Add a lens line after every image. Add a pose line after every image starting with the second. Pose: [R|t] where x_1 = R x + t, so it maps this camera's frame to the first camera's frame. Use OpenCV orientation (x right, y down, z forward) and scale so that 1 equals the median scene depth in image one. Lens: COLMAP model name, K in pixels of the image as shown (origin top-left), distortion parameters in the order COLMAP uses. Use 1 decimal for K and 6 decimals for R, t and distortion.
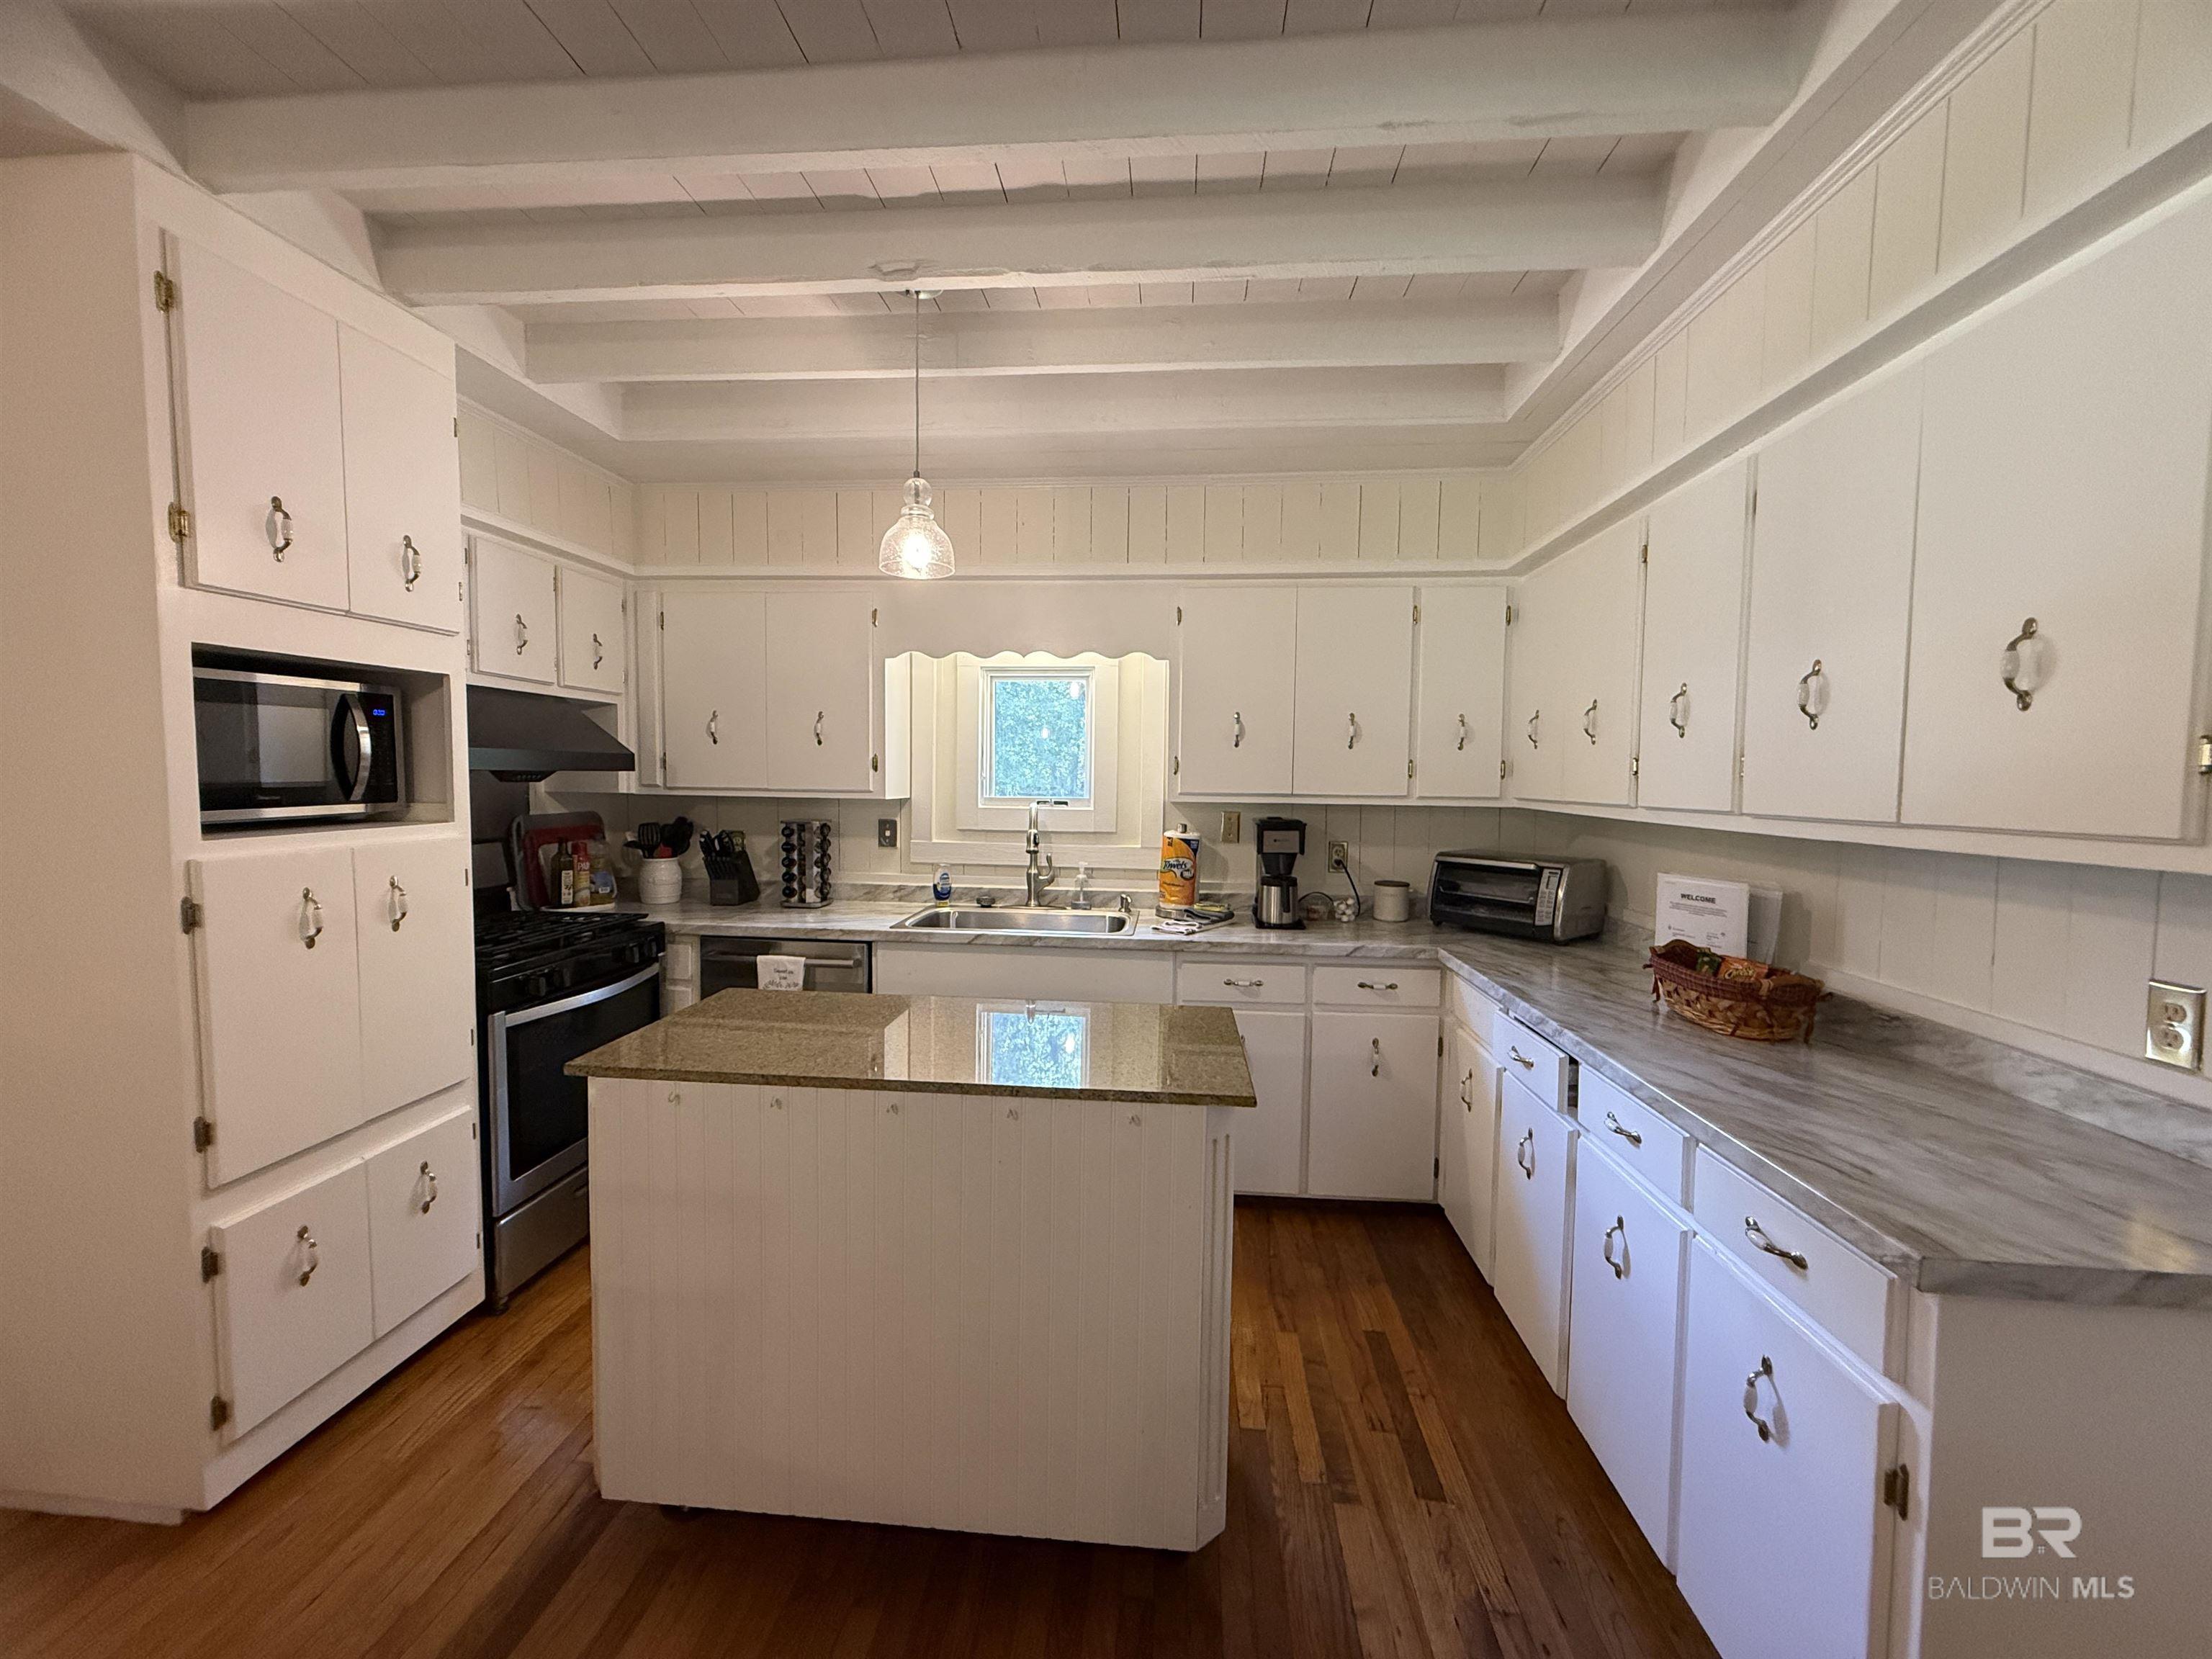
lens RADIAL K [[884.4, 0, 1094.9], [0, 884.4, 826.4], [0, 0, 1]] dist [-0.000100, -0.000214]
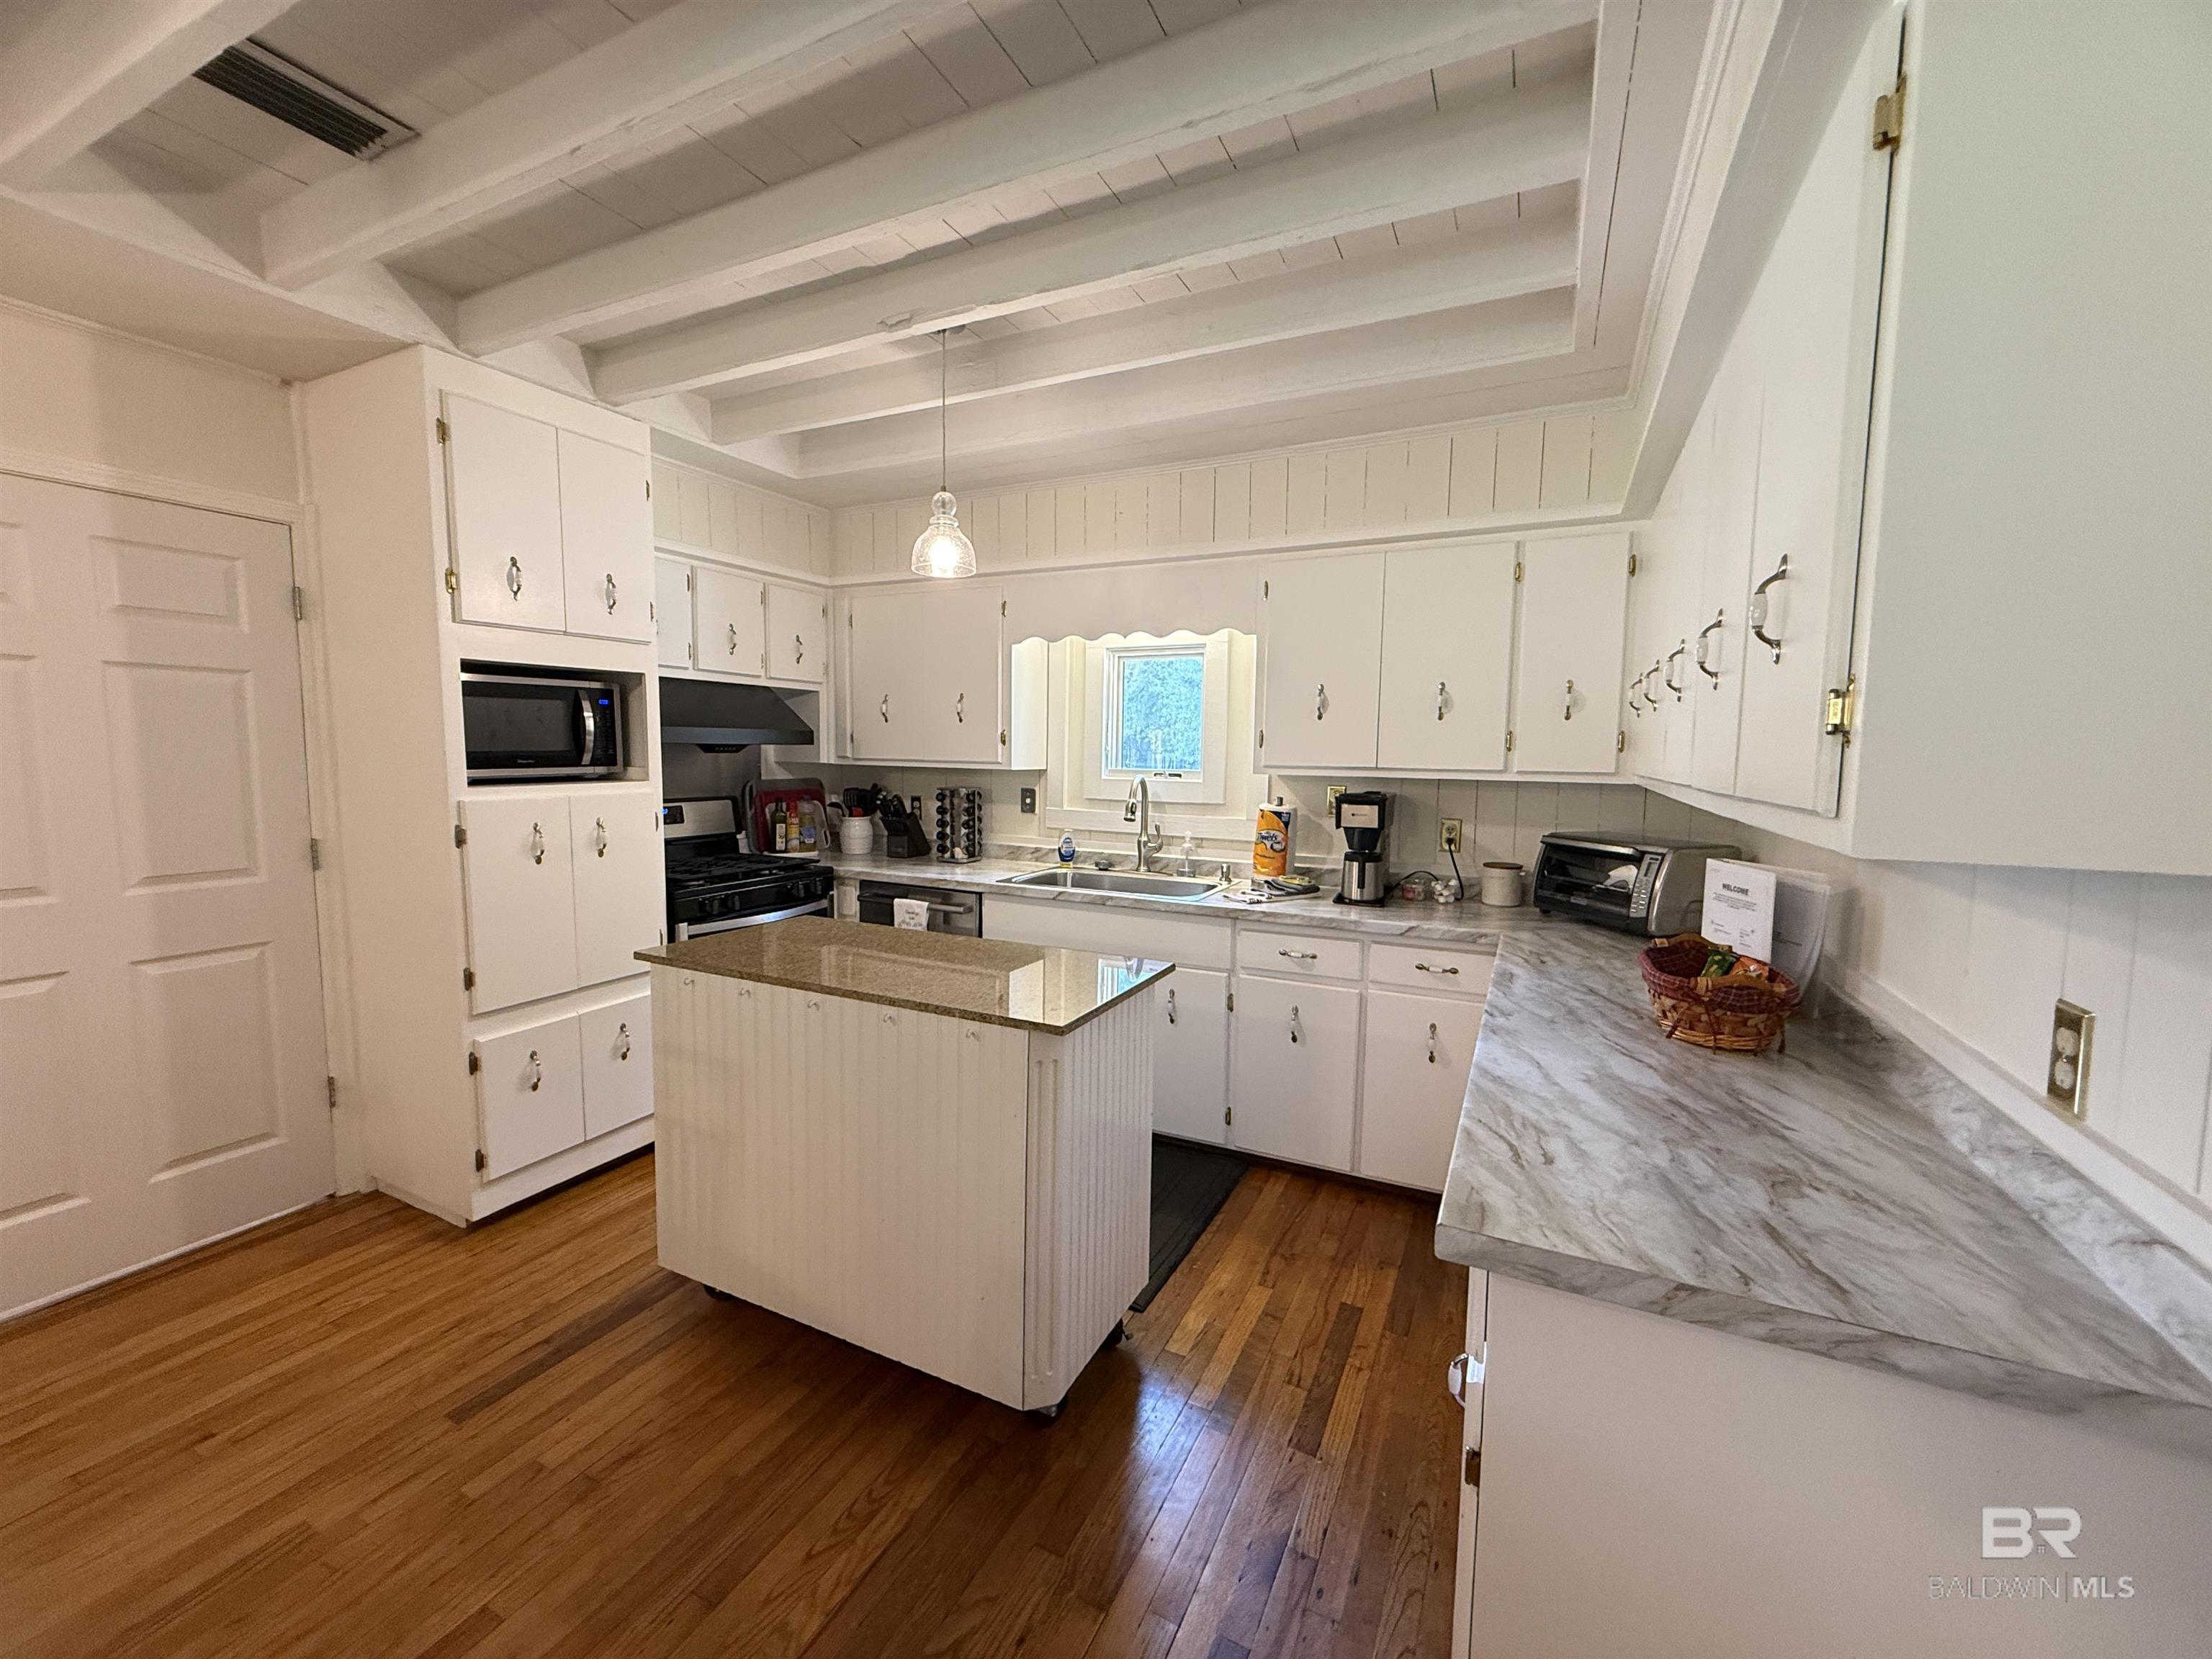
lens RADIAL K [[884.4, 0, 1090.8], [0, 884.4, 826.8], [0, 0, 1]] dist [-0.000100, -0.000214]
pose [[0.931021, 0.031780, -0.363579, 0.377502], [-0.022489, 0.999304, 0.029759, 0.008851], [0.364272, -0.019530, 0.931088, -0.023889]]
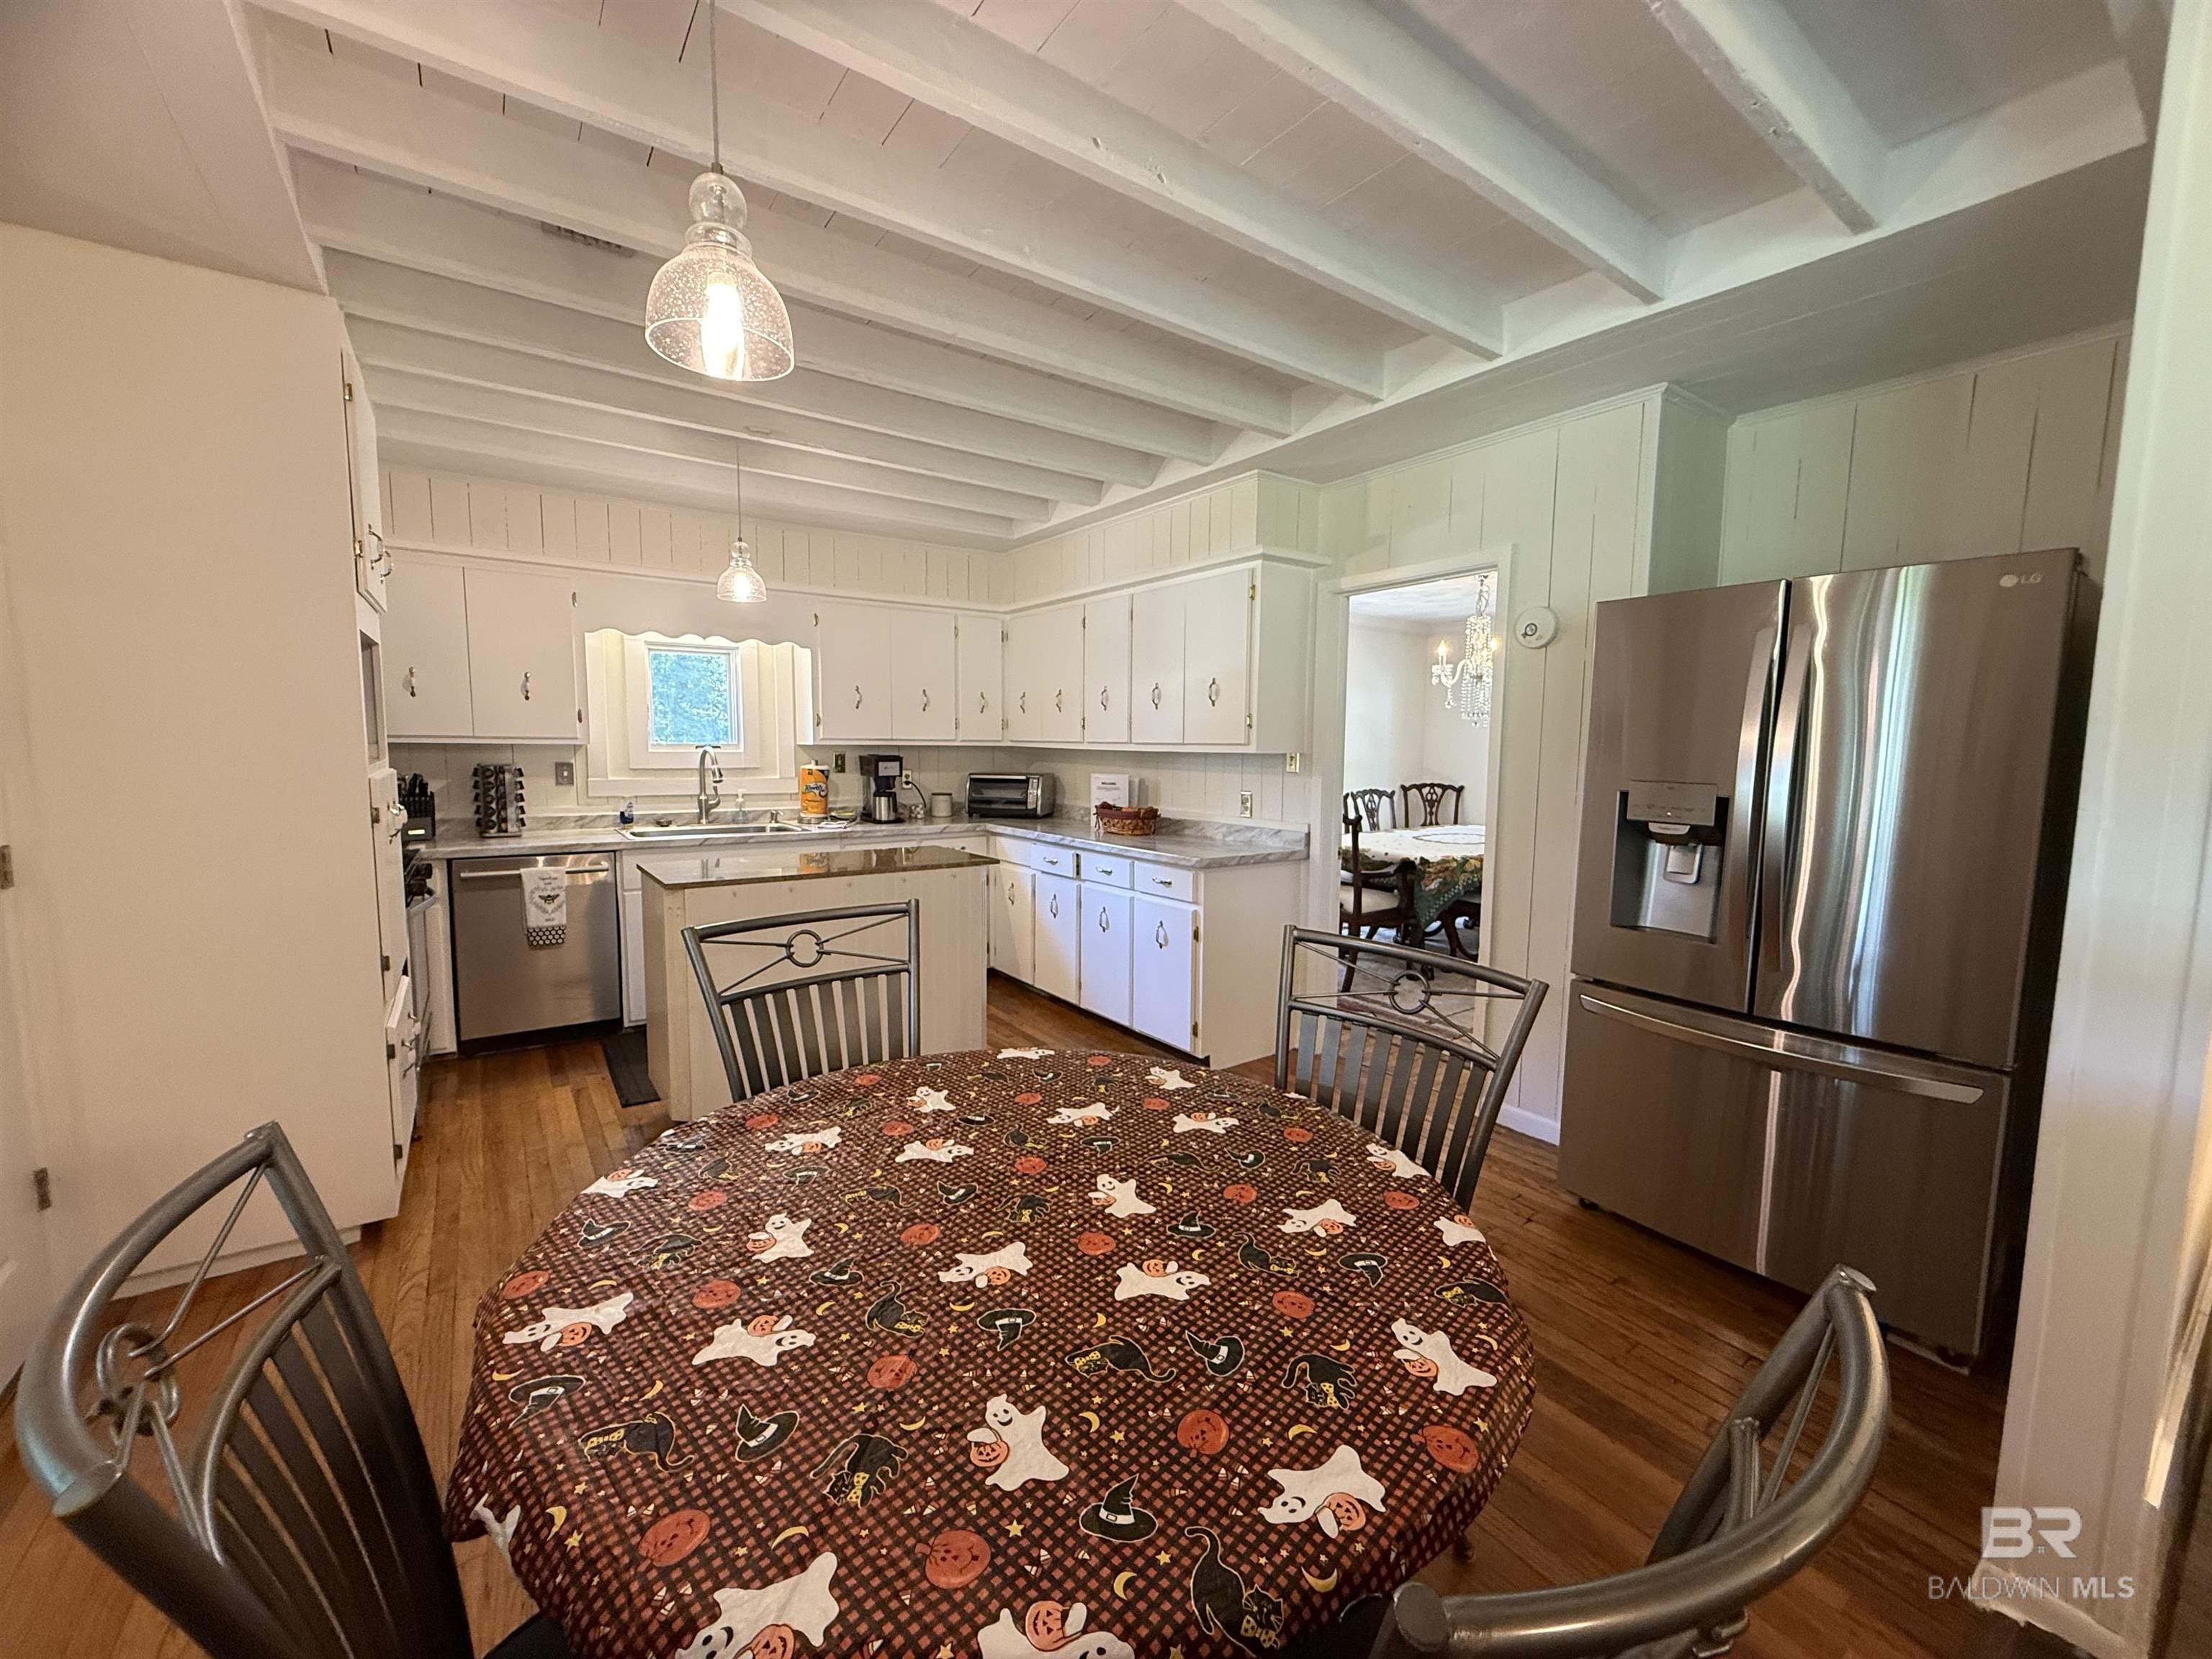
lens RADIAL K [[884.4, 0, 1094.7], [0, 884.4, 830.6], [0, 0, 1]] dist [-0.000100, -0.000214]
pose [[0.764008, -0.069226, 0.641482, -0.705270], [0.033985, 0.997165, 0.067132, 0.044245], [-0.644311, -0.029489, 0.764195, -0.611962]]
